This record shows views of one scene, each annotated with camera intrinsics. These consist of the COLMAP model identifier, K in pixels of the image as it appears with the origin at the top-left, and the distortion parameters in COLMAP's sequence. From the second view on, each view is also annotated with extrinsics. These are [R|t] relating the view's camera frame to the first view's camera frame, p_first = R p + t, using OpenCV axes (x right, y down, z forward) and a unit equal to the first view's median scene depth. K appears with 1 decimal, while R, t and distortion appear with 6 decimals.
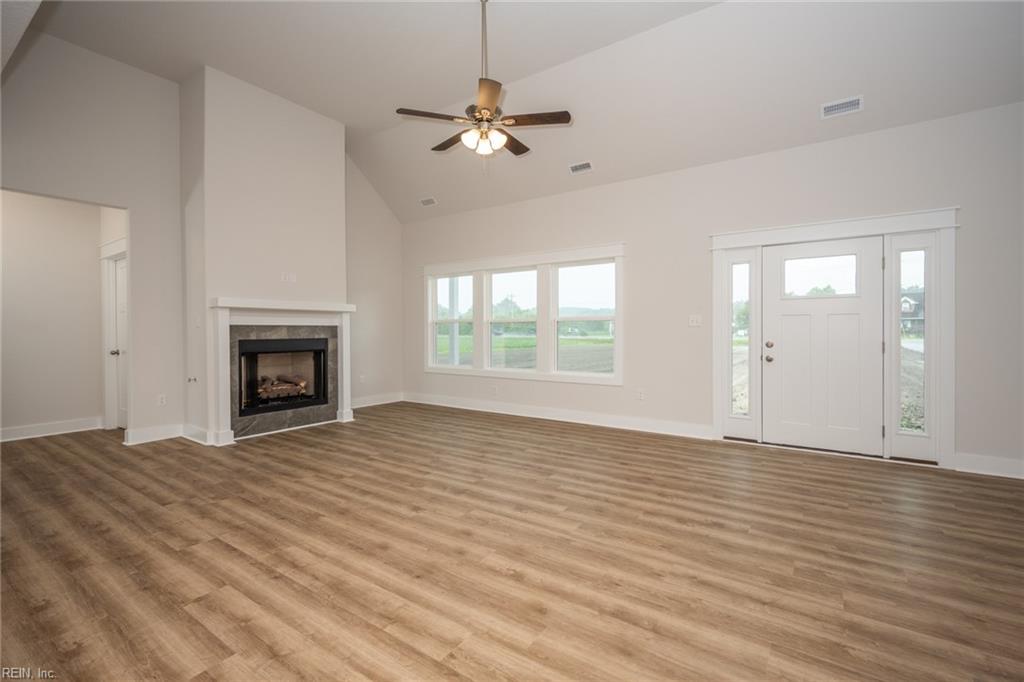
lens RADIAL K [[439.7, 0, 488.2], [0, 439.7, 326.5], [0, 0, 1]] dist [0.010260, -0.000110]
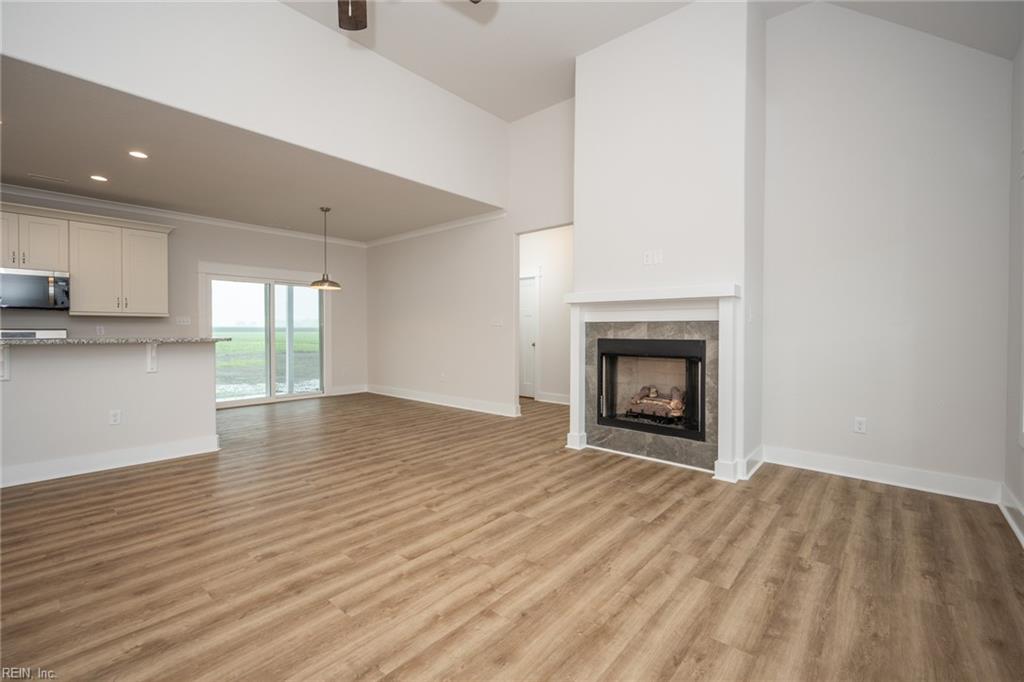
lens RADIAL K [[439.7, 0, 488.2], [0, 439.7, 326.5], [0, 0, 1]] dist [0.010260, -0.000110]
pose [[-0.065641, -0.004083, -0.997835, 0.439877], [0.008678, 0.999951, -0.004663, 0.009989], [0.997806, -0.008965, -0.065603, 1.061904]]
